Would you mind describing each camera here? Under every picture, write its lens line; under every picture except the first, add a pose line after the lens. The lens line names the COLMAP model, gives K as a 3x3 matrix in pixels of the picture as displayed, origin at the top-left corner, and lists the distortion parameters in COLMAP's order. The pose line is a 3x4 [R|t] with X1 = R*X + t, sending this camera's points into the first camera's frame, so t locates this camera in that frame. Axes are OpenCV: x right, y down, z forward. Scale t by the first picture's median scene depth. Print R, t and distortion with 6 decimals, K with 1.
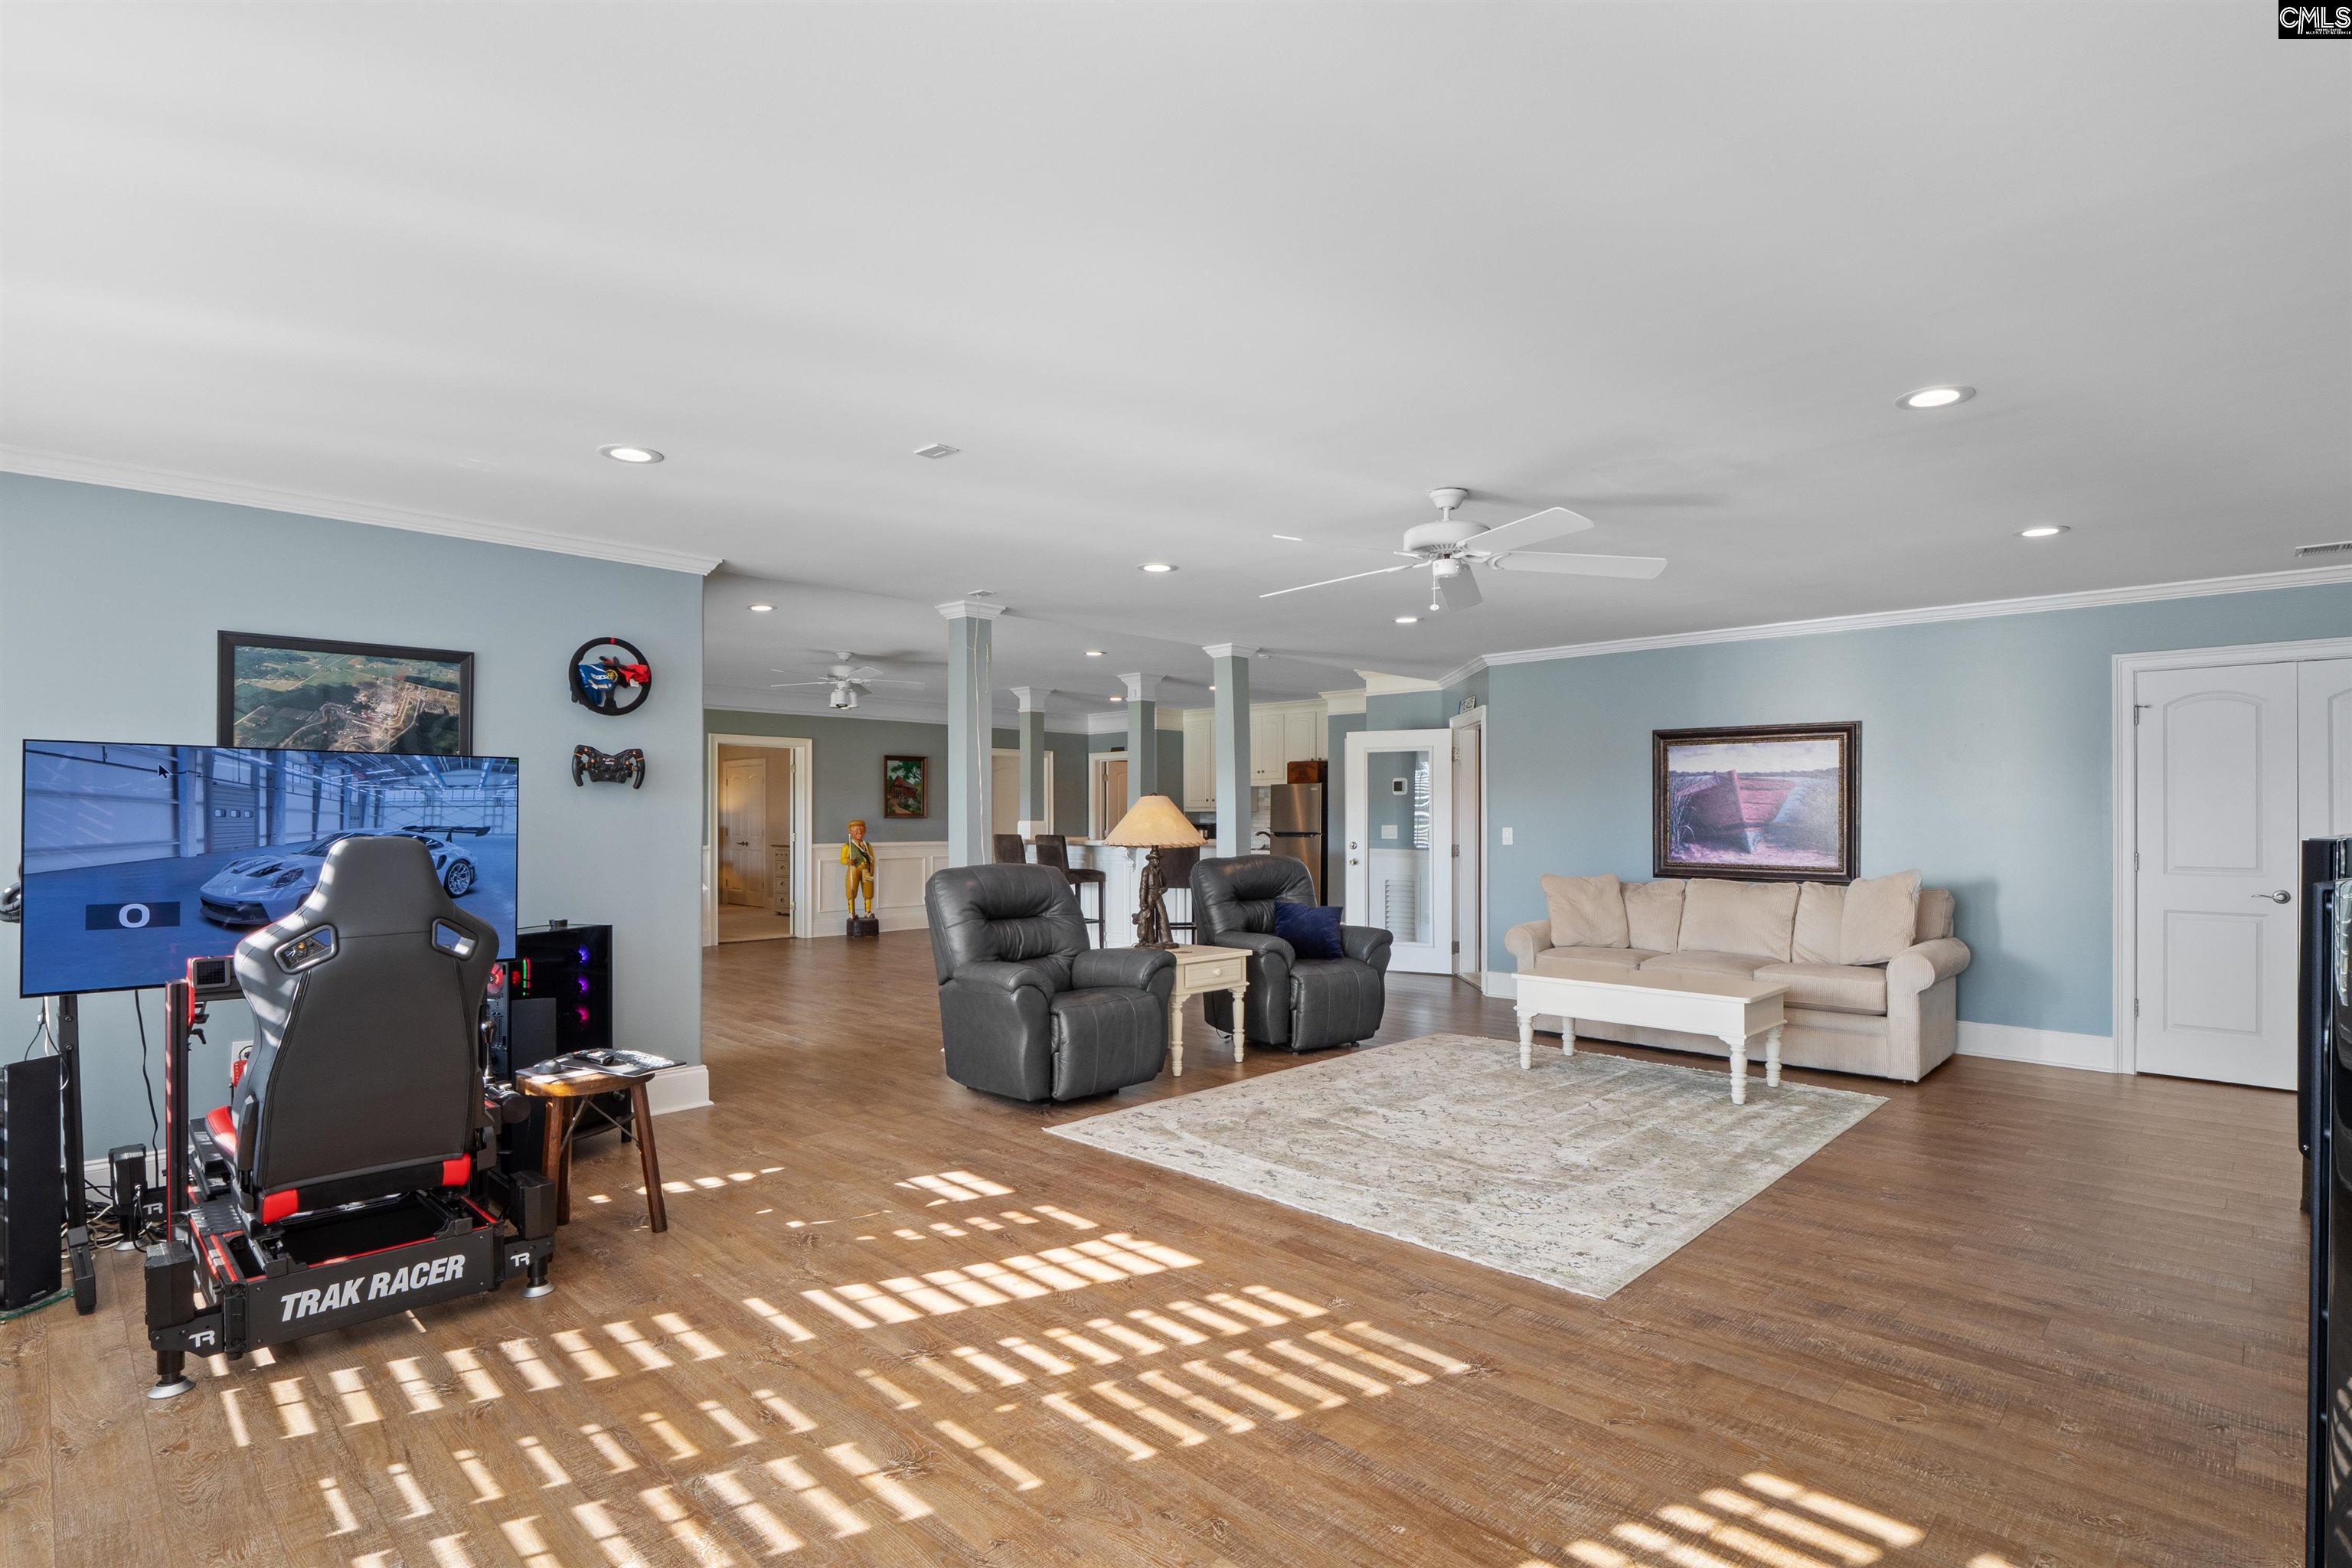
lens RADIAL K [[1140.2, 0, 1196.3], [0, 1140.2, 825.2], [0, 0, 1]] dist [-0.021073, -0.000259]
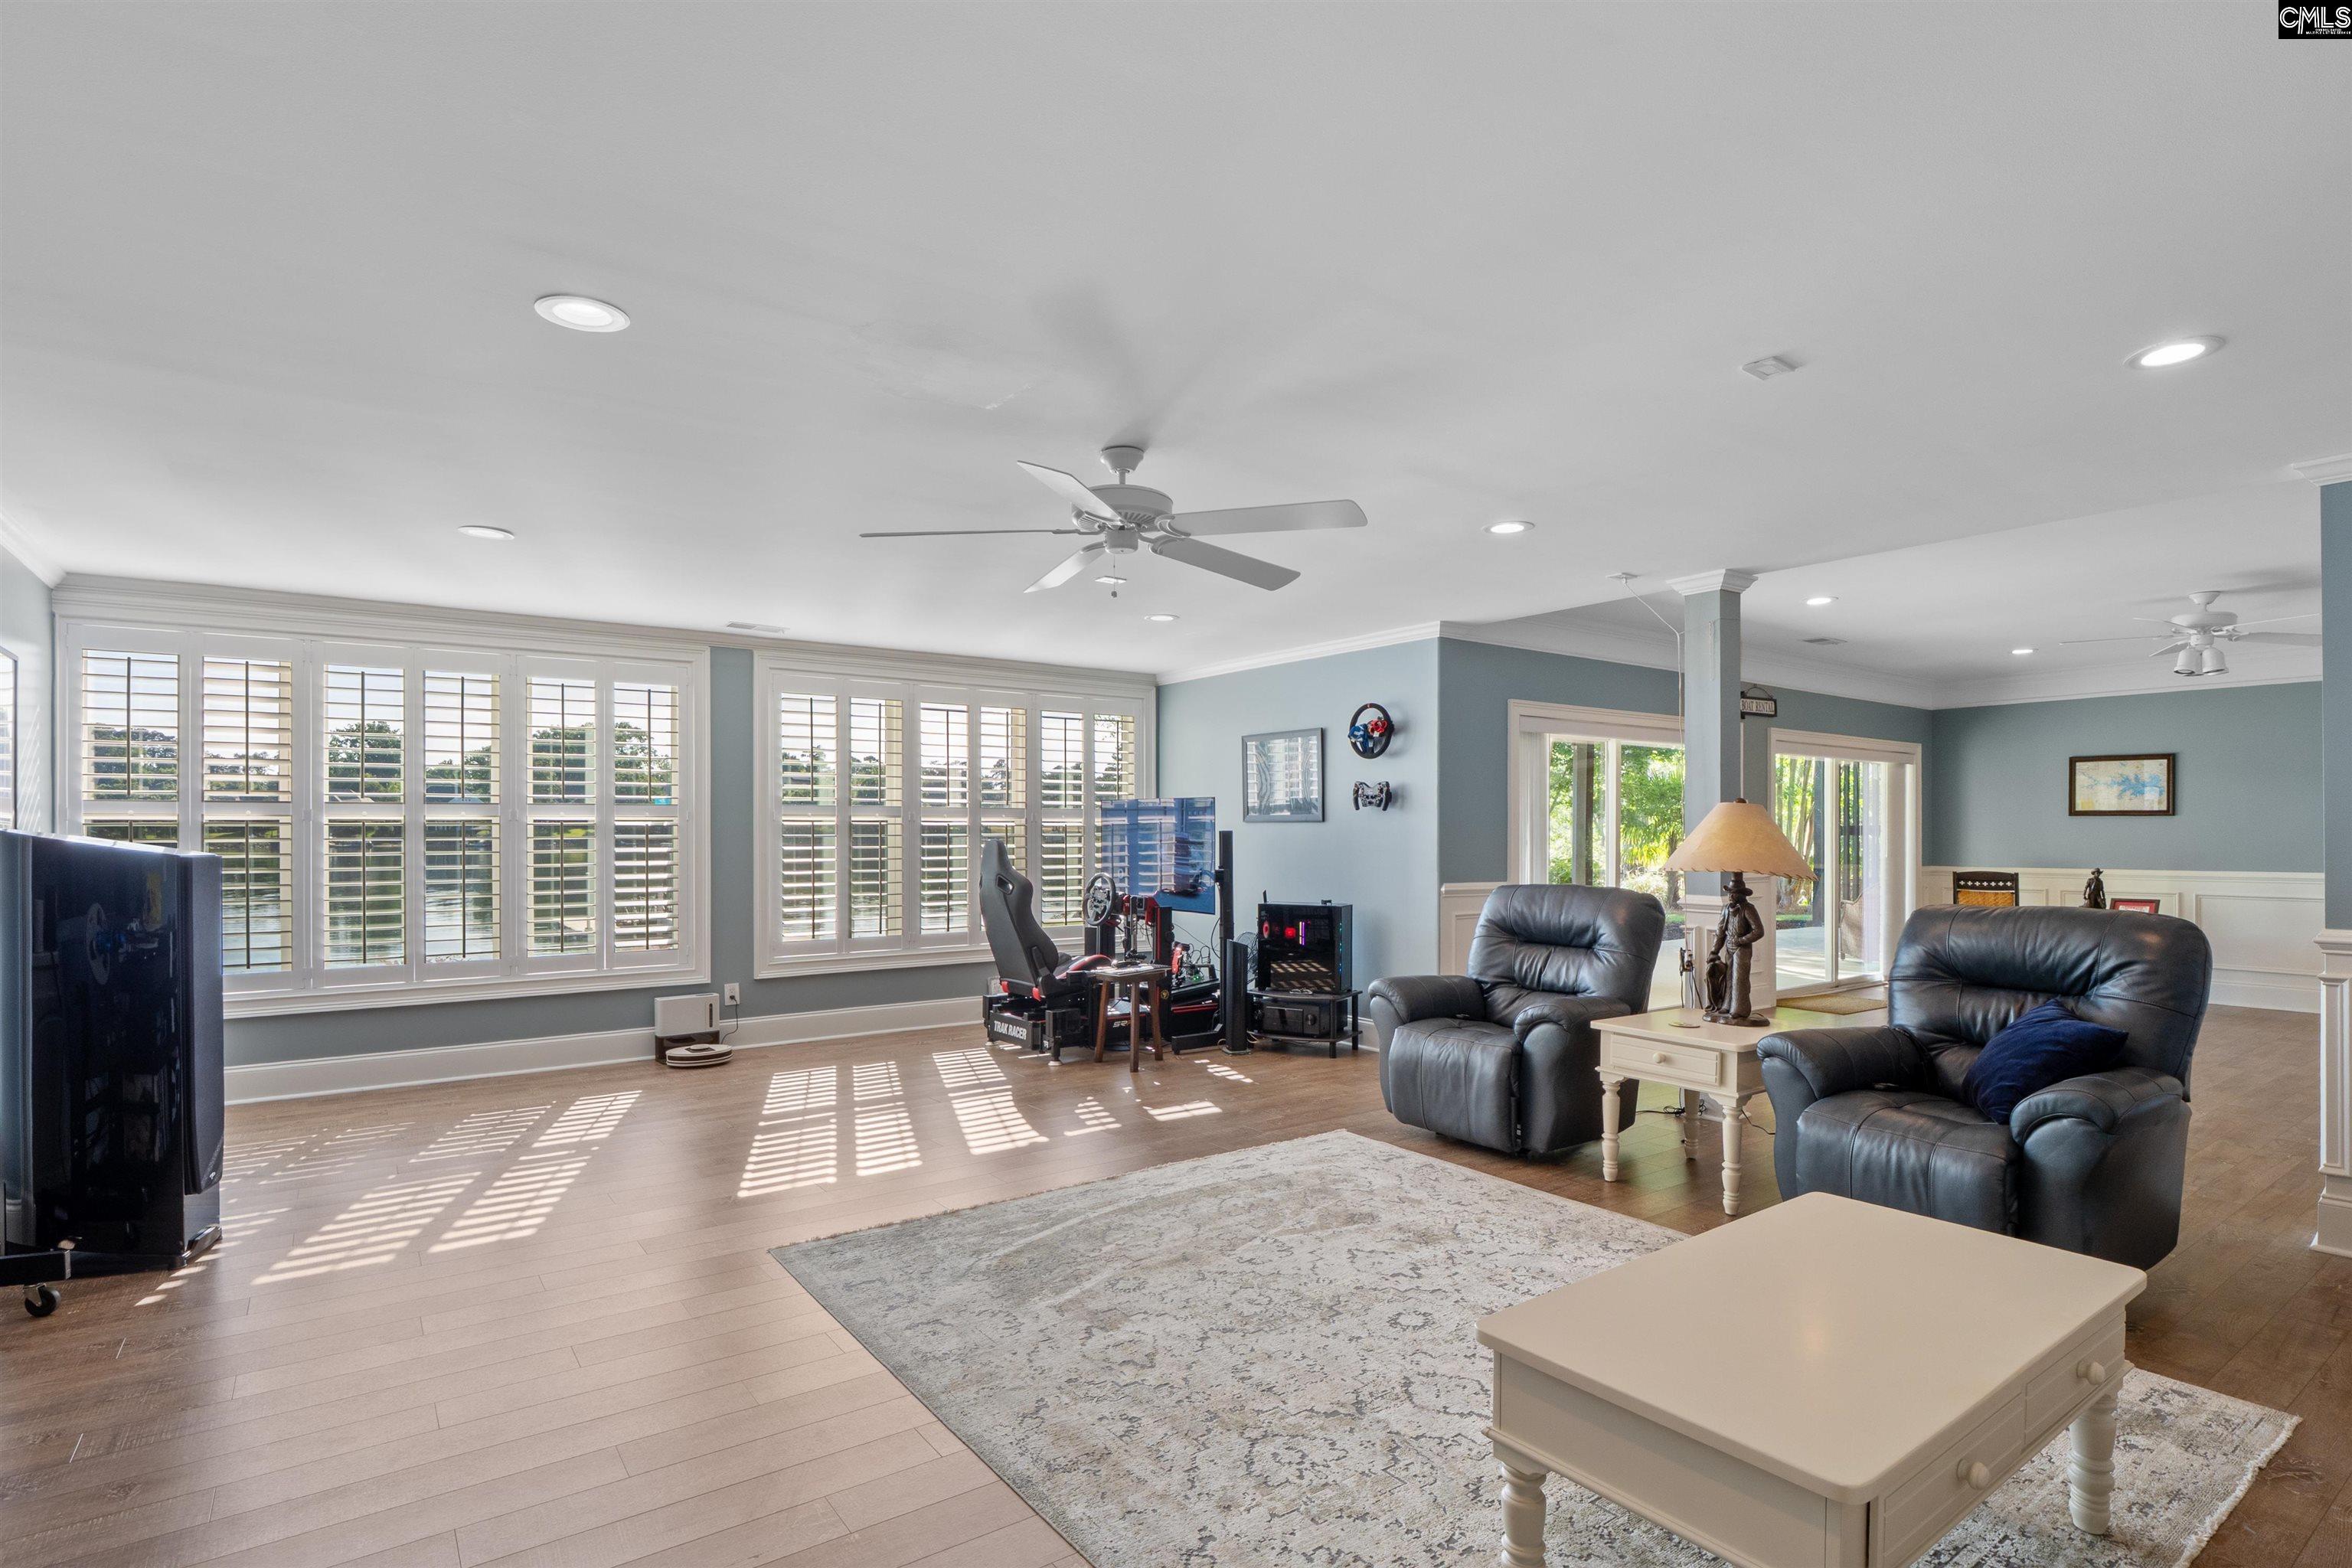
lens RADIAL K [[1128.0, 0, 1188.2], [0, 1128.0, 837.5], [0, 0, 1]] dist [0.000366, -0.025379]
pose [[-0.183053, -0.001571, -0.983102, 0.336814], [-0.005032, 0.999987, -0.000661, 0.000861], [0.983090, 0.004826, -0.183058, 0.391618]]
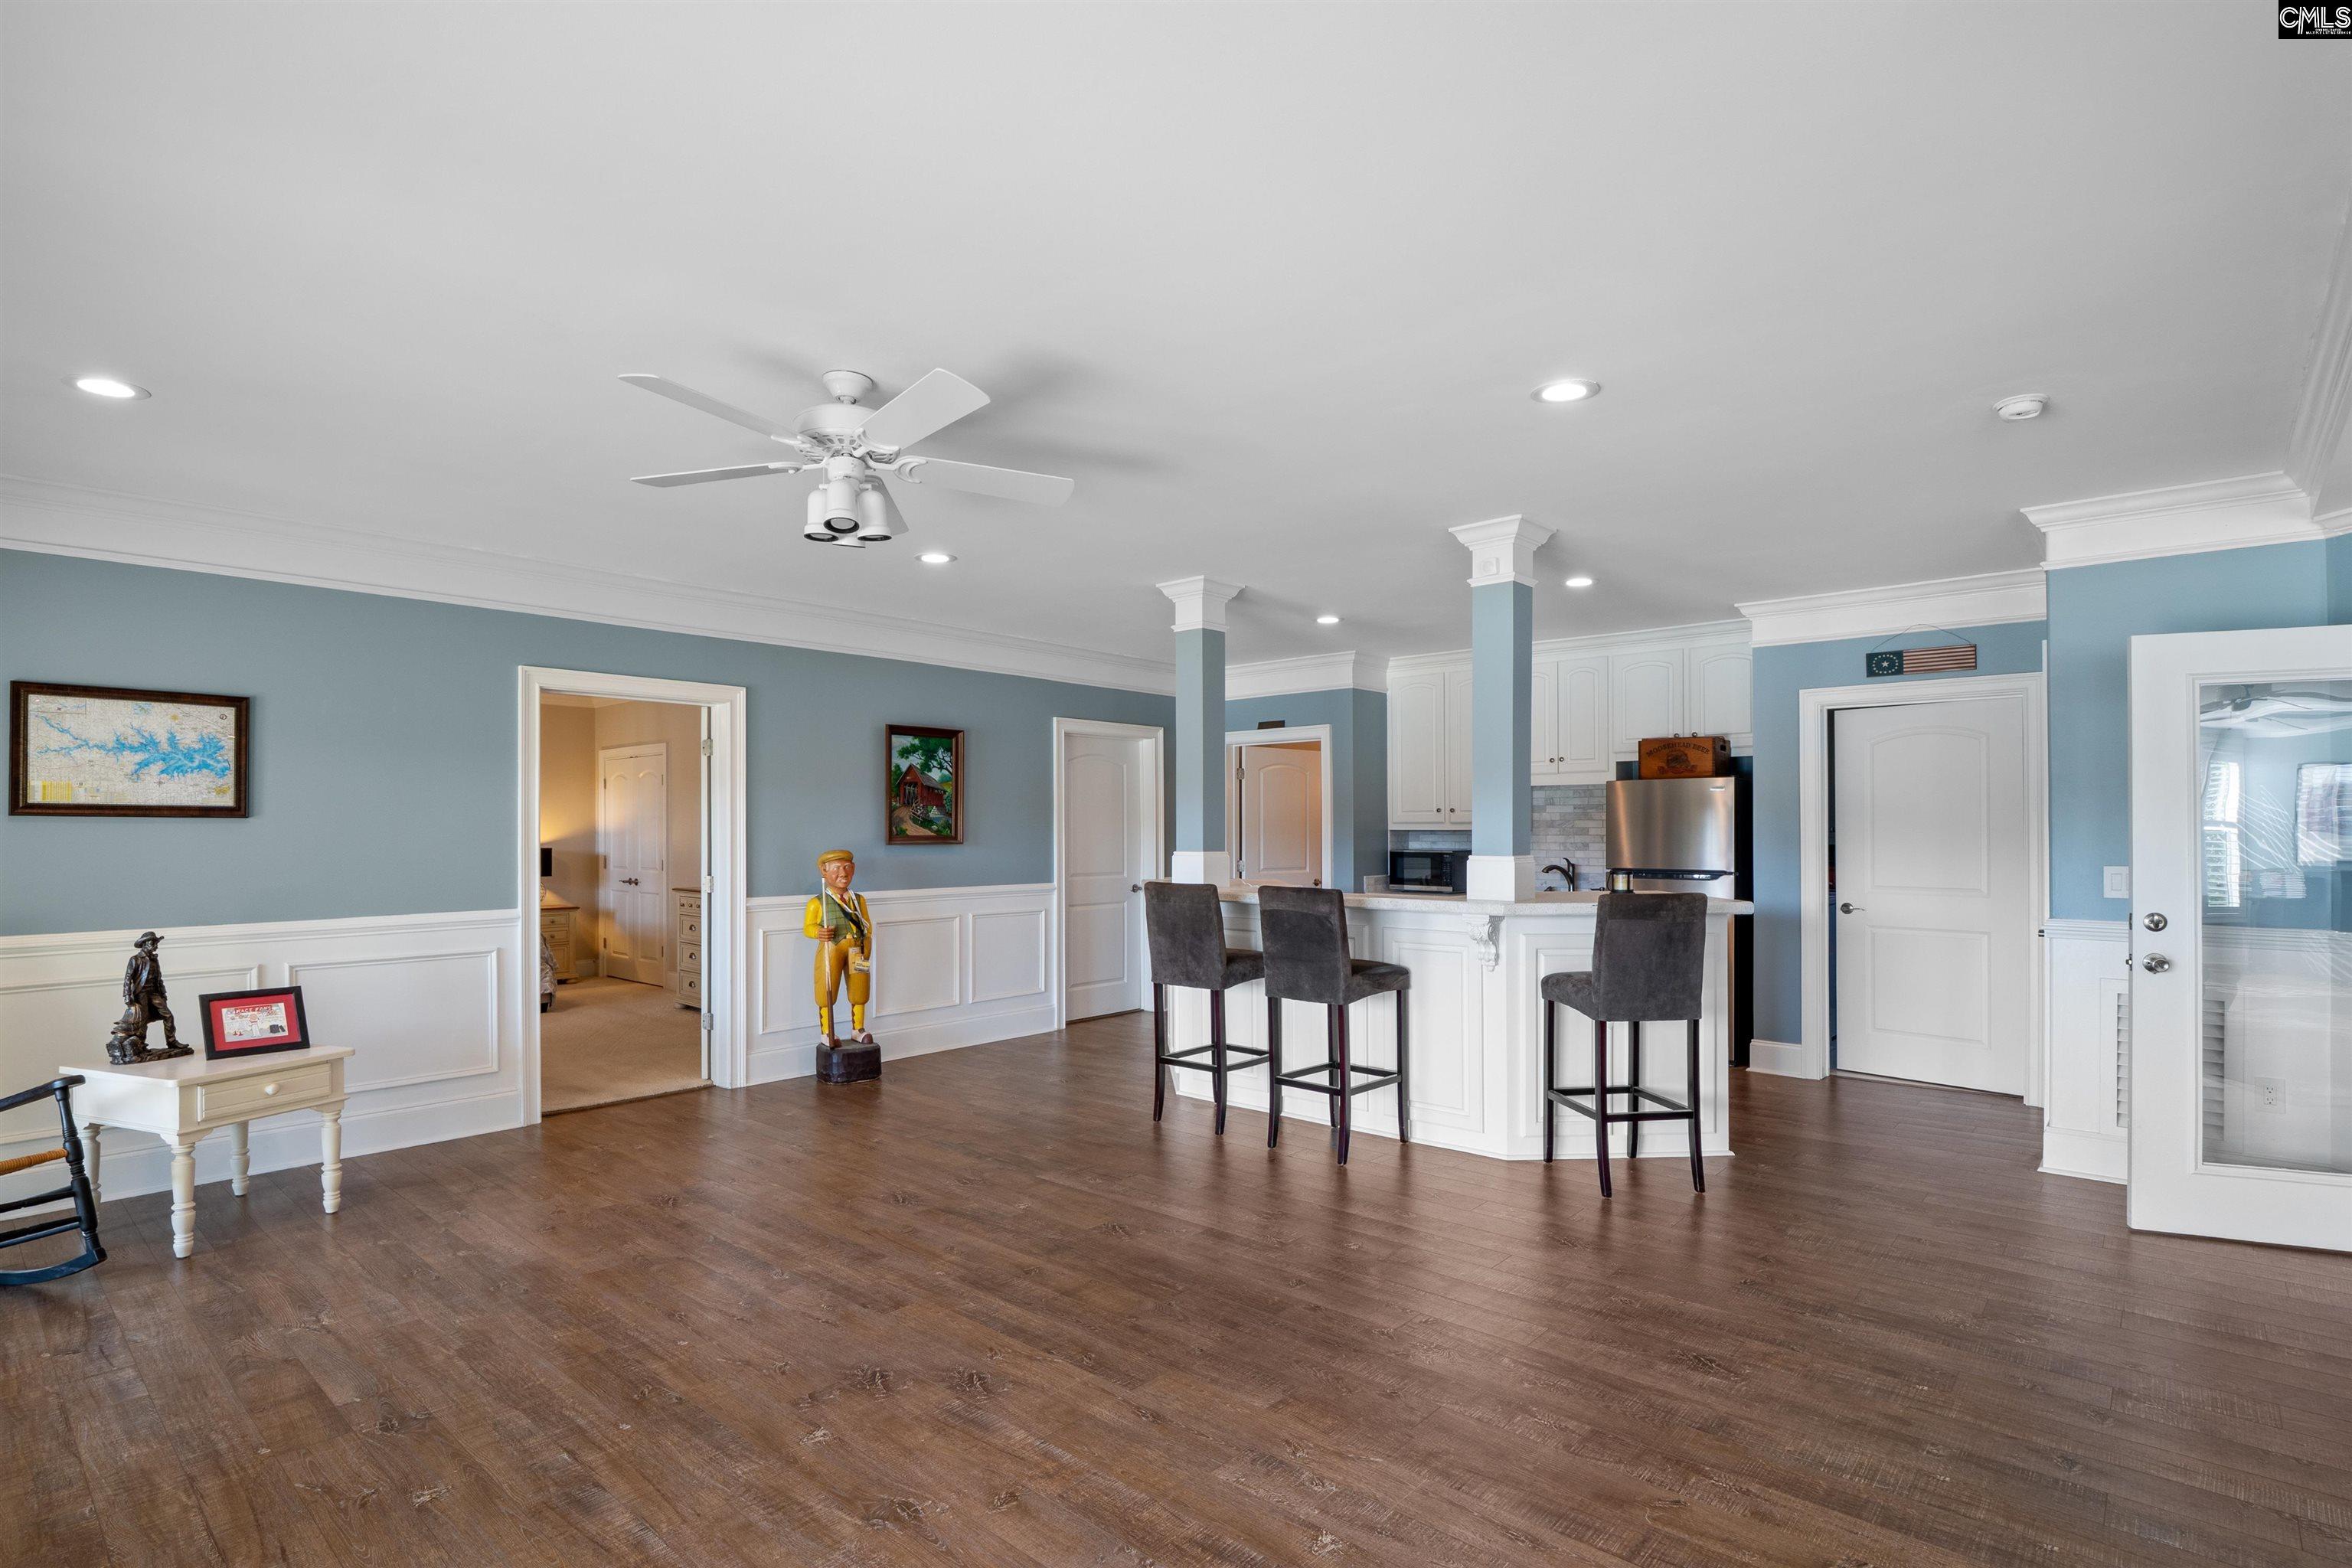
lens RADIAL K [[1128.0, 0, 1188.2], [0, 1128.0, 837.5], [0, 0, 1]] dist [0.000366, -0.025379]
pose [[0.998581, -0.001904, 0.053222, -0.170265], [0.001941, 0.999998, -0.000646, -0.009292], [-0.053220, 0.000748, 0.998583, 0.495347]]
